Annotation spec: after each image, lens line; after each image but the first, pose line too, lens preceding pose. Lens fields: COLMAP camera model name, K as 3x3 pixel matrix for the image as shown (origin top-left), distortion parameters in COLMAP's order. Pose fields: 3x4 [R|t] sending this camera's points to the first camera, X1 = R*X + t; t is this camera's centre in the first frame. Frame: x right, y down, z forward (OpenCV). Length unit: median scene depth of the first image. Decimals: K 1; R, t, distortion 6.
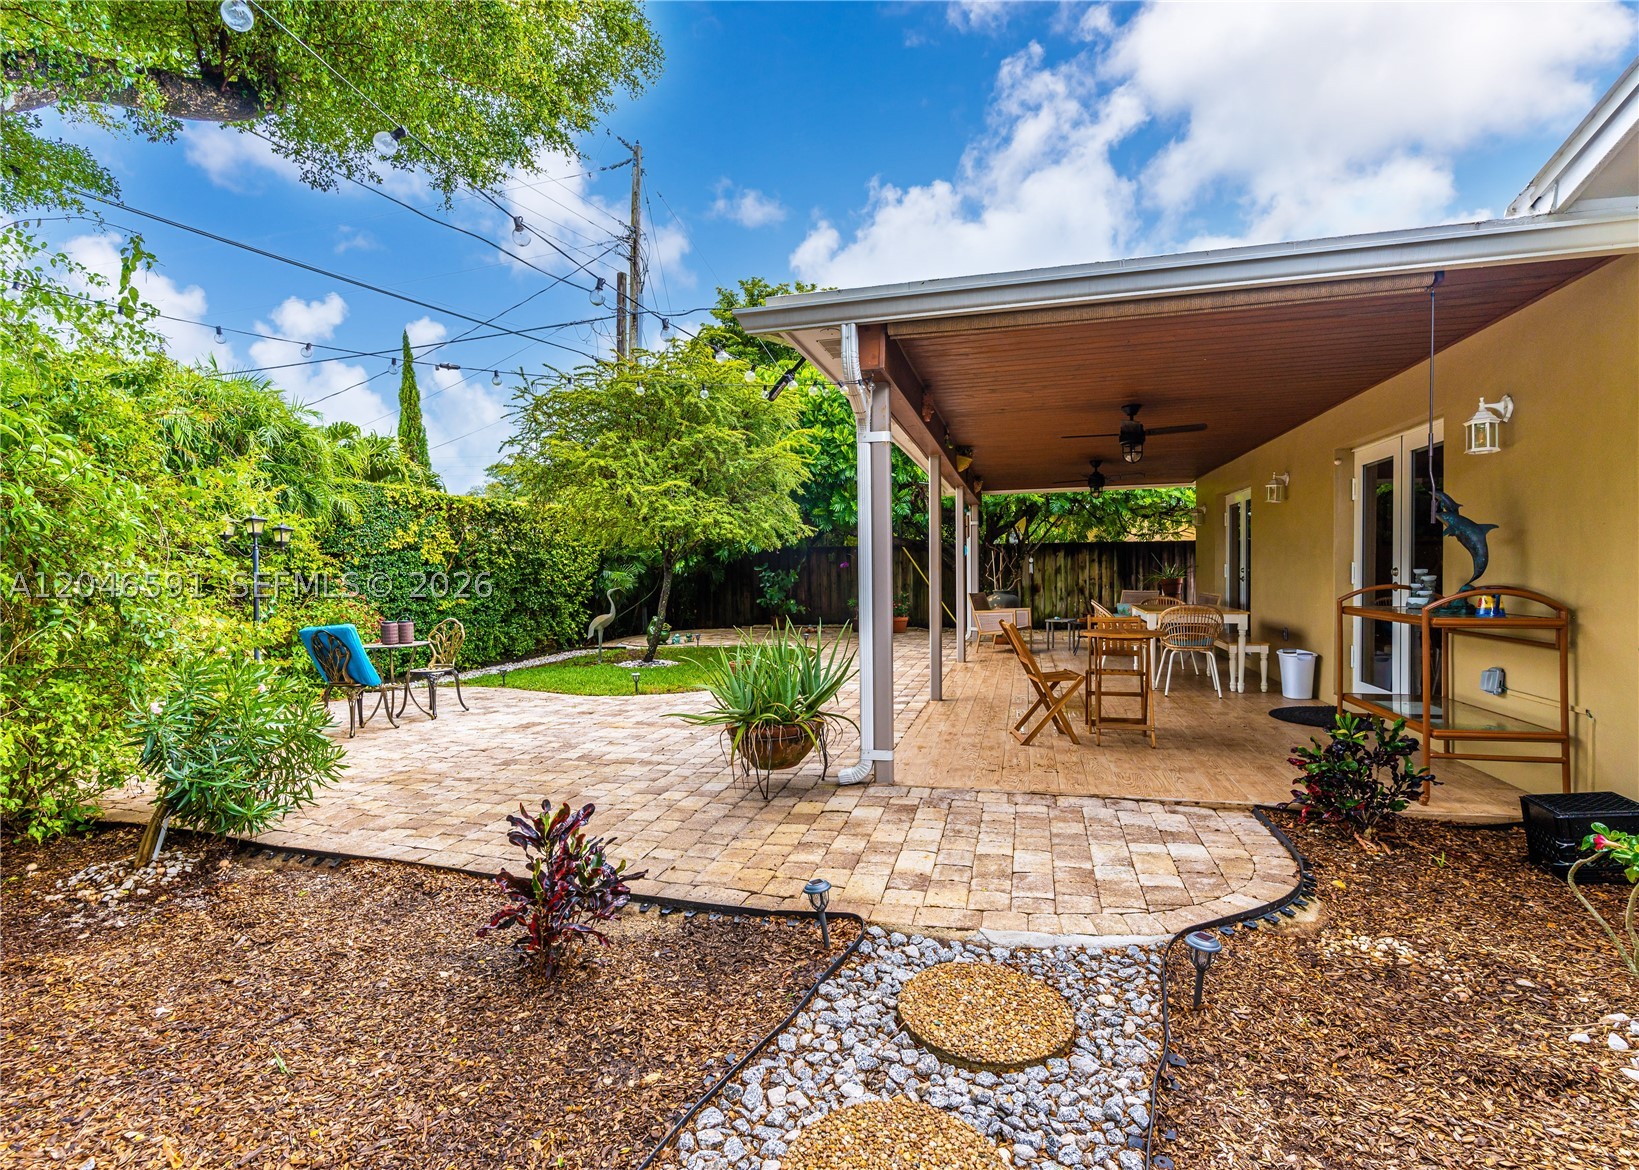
lens RADIAL K [[820.7, 0, 819.5], [0, 820.7, 585.0], [0, 0, 1]] dist [0.002263, -0.000363]
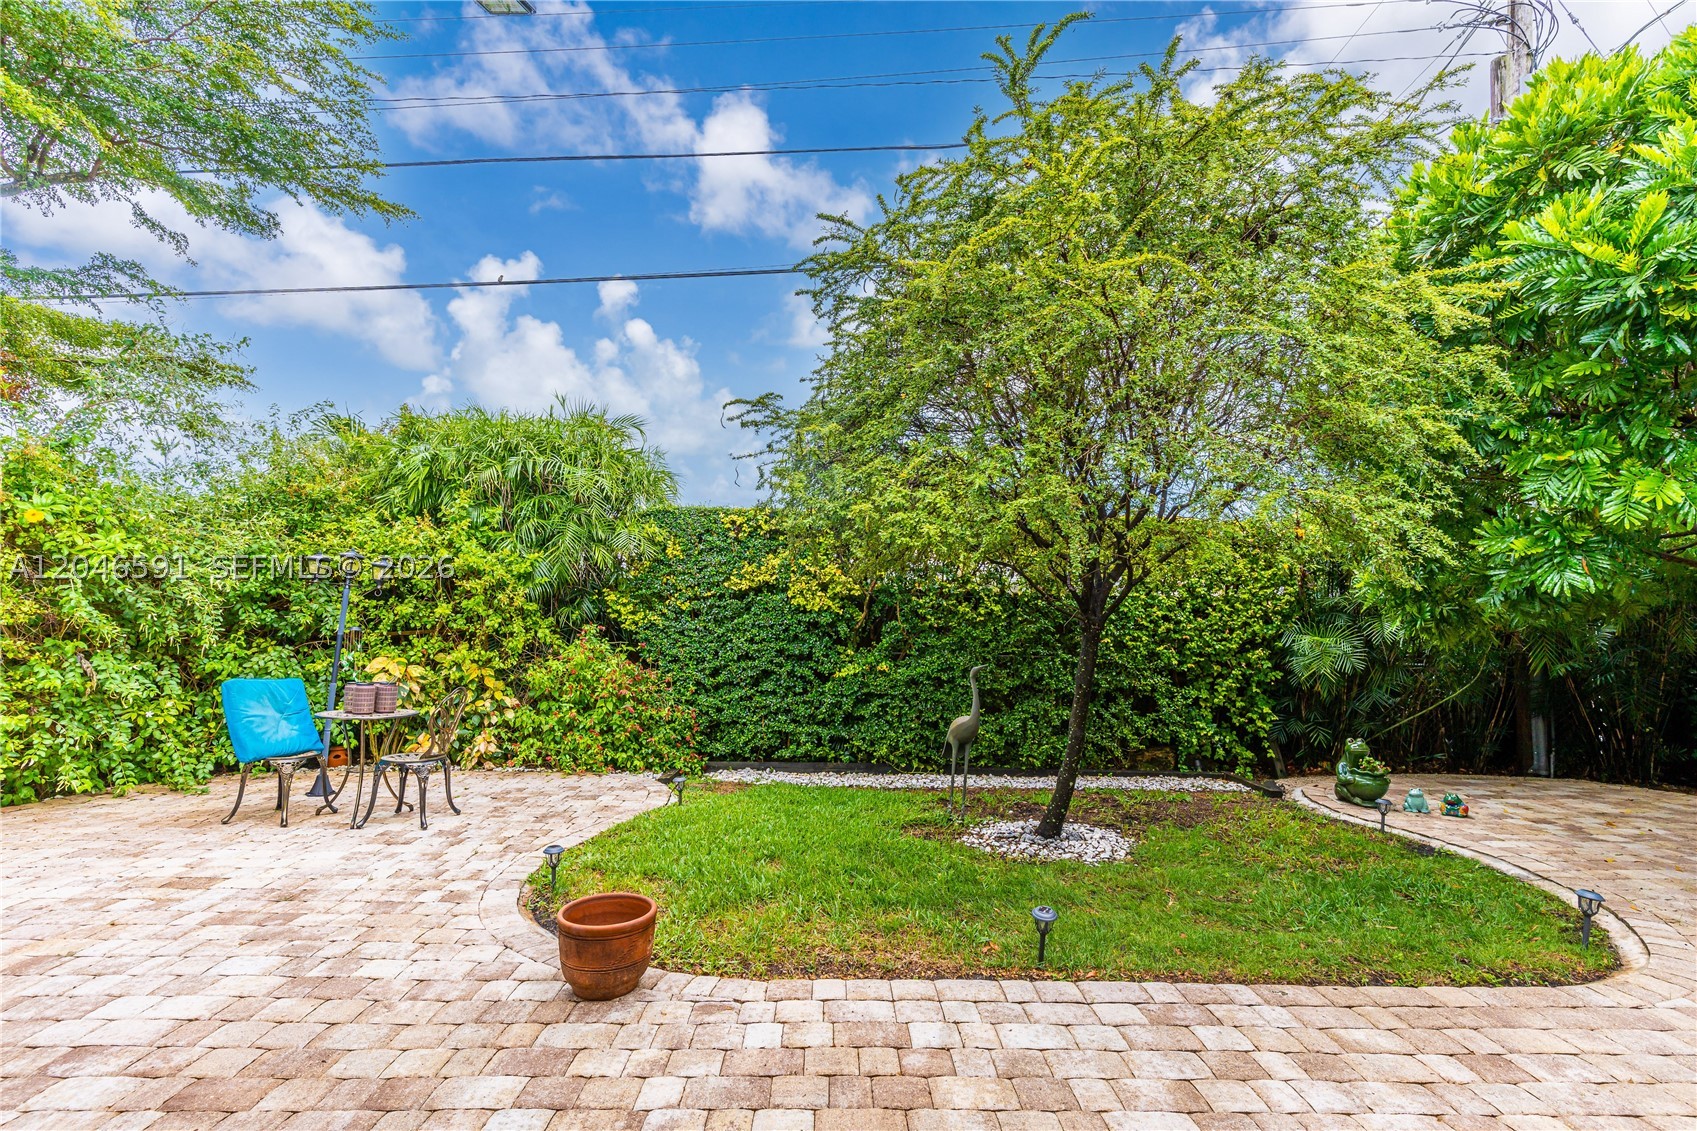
lens RADIAL K [[810.8, 0, 856.4], [0, 810.8, 567.1], [0, 0, 1]] dist [-0.001088, 0.000181]
pose [[0.270052, -0.042790, -0.961895, 0.471691], [-0.039526, 0.997677, -0.055478, -0.055179], [0.962034, 0.053001, 0.267733, 1.796304]]
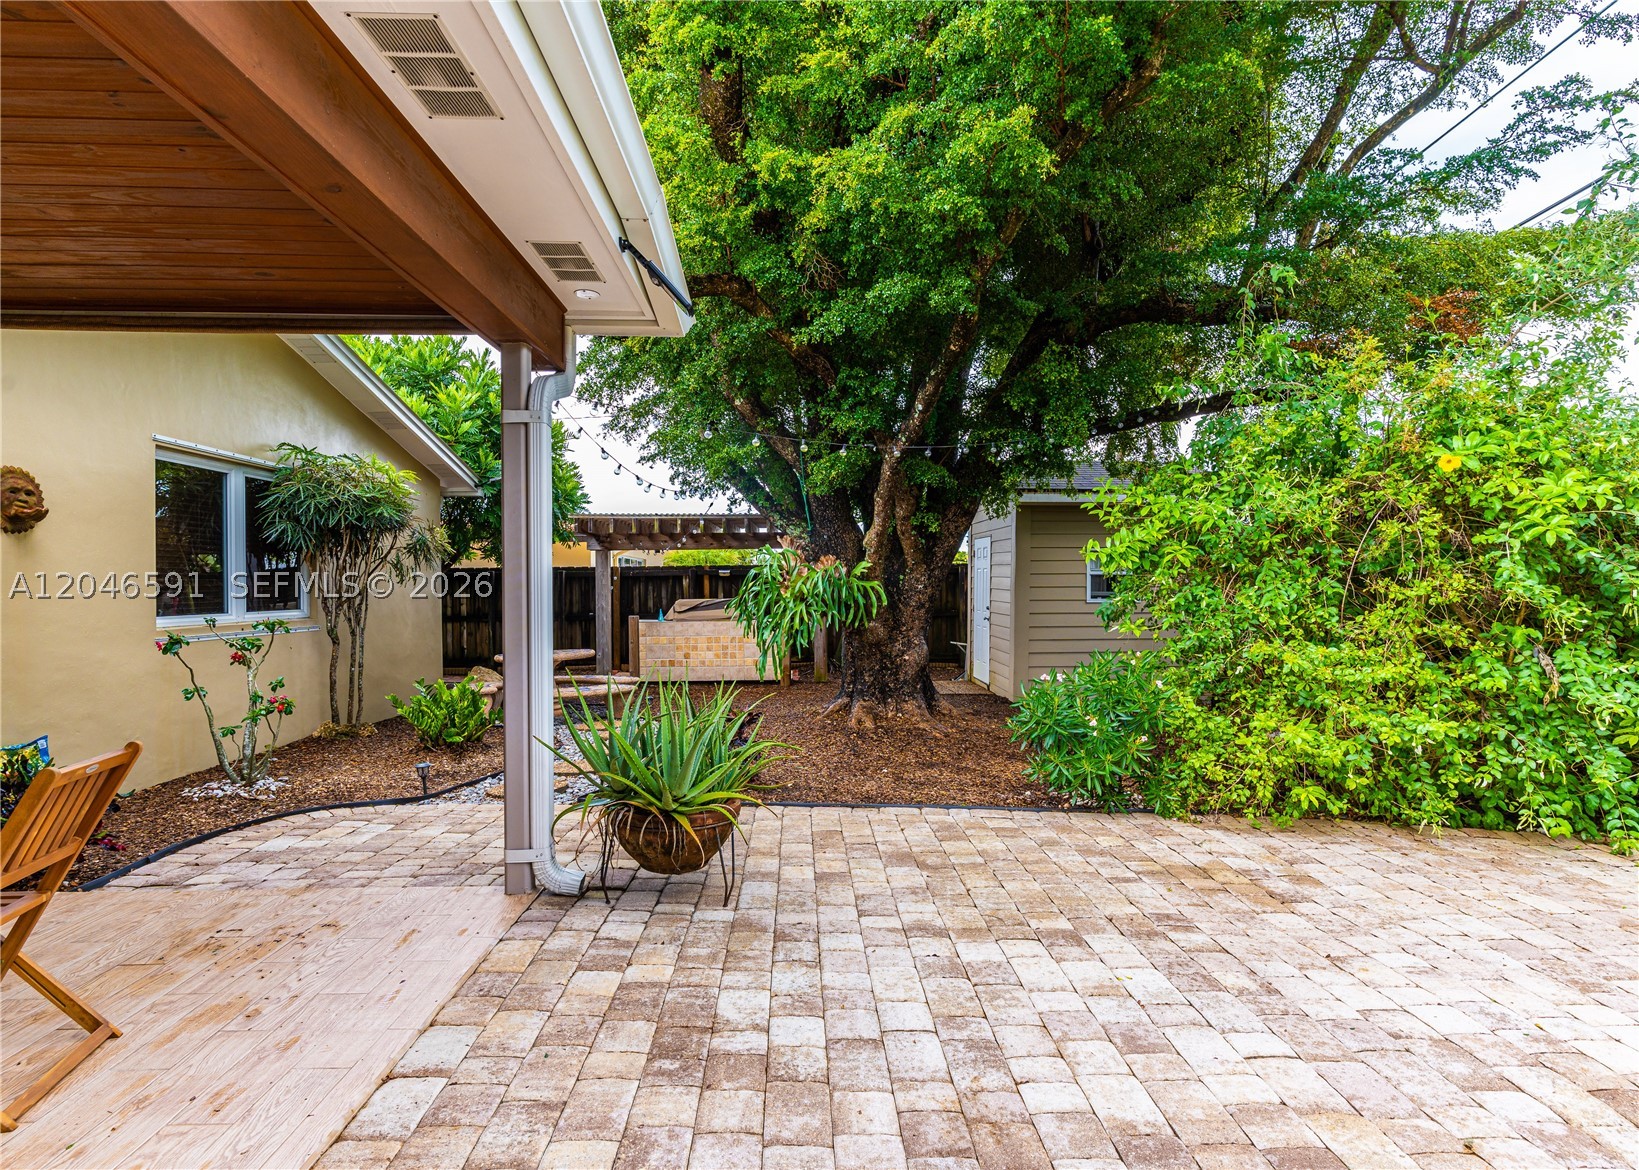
lens RADIAL K [[820.7, 0, 819.5], [0, 820.7, 585.0], [0, 0, 1]] dist [0.002263, -0.000363]
pose [[-0.963829, 0.014330, -0.266137, 0.012295], [0.010408, 0.999816, 0.016142, -0.036701], [0.266319, 0.012788, -0.963800, 1.673109]]
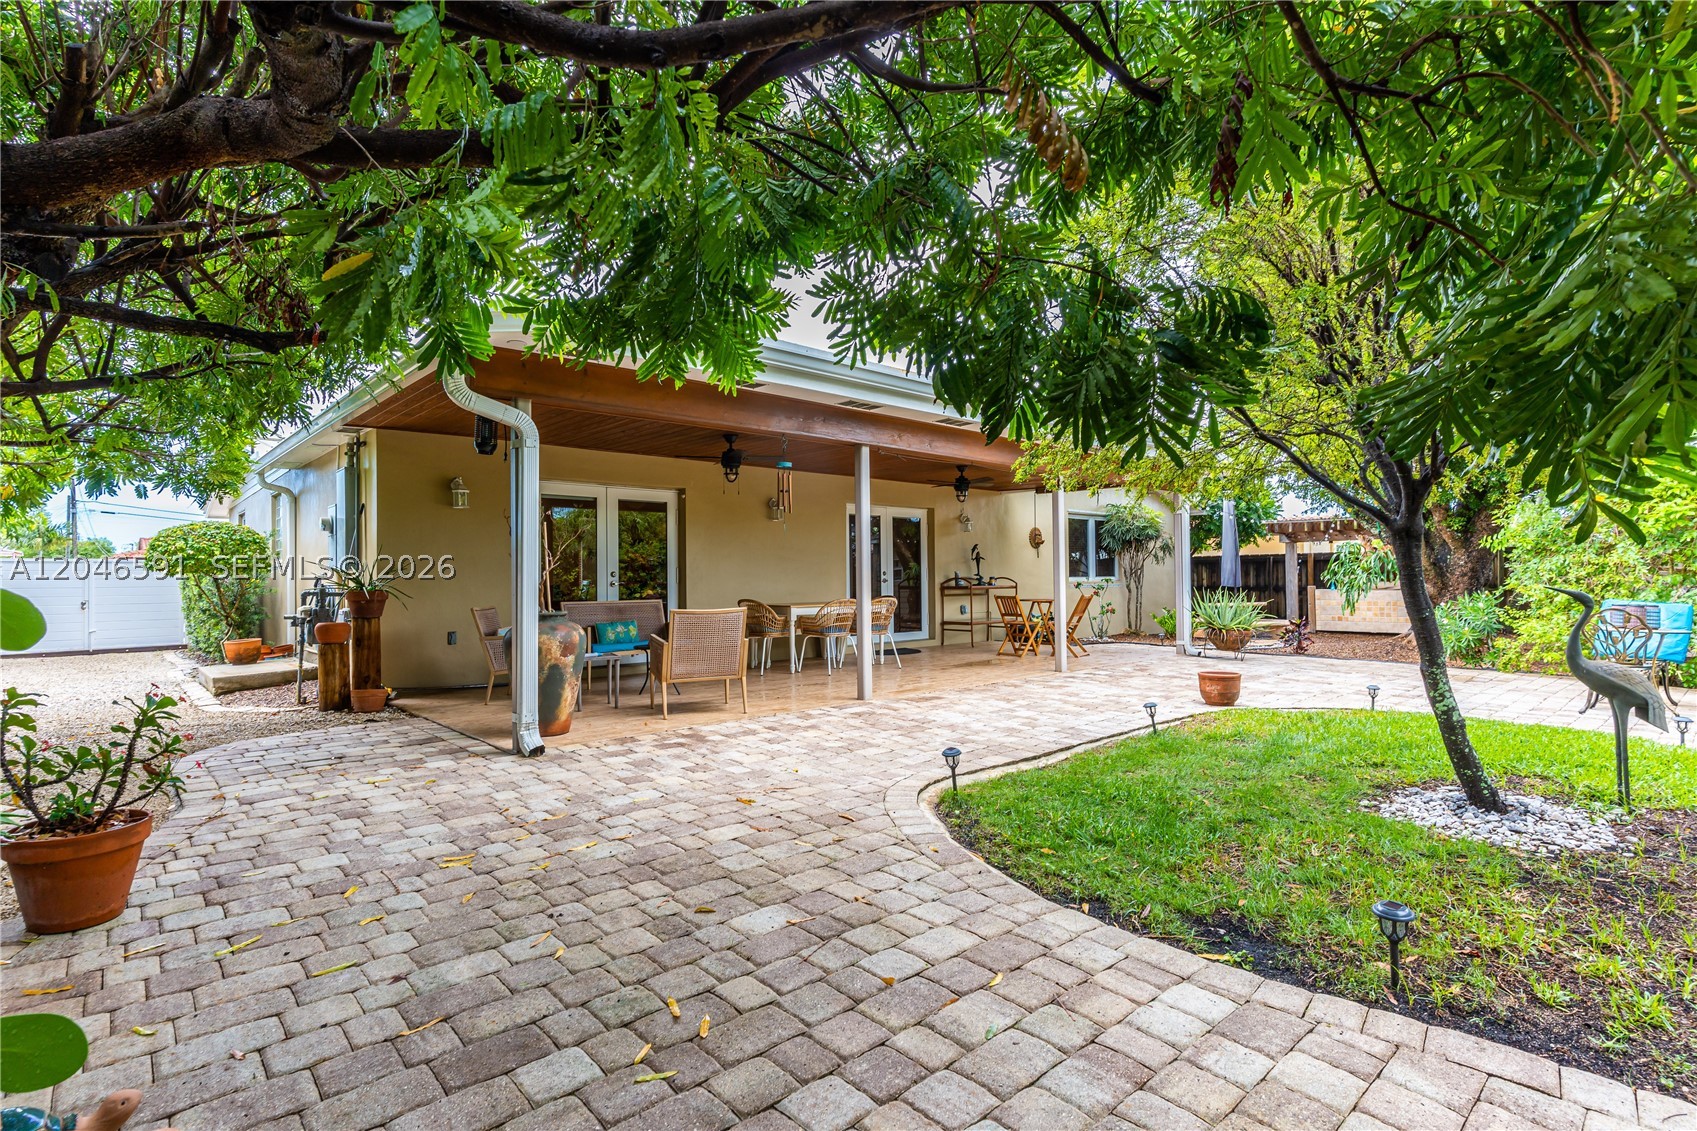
lens RADIAL K [[817.0, 0, 851.9], [0, 817.0, 550.0], [0, 0, 1]] dist [0.000447, 0.000372]
pose [[-0.827979, 0.032182, 0.559835, -0.455450], [0.021759, 0.999444, -0.025273, -0.024154], [-0.560337, -0.008744, -0.828218, 3.356803]]
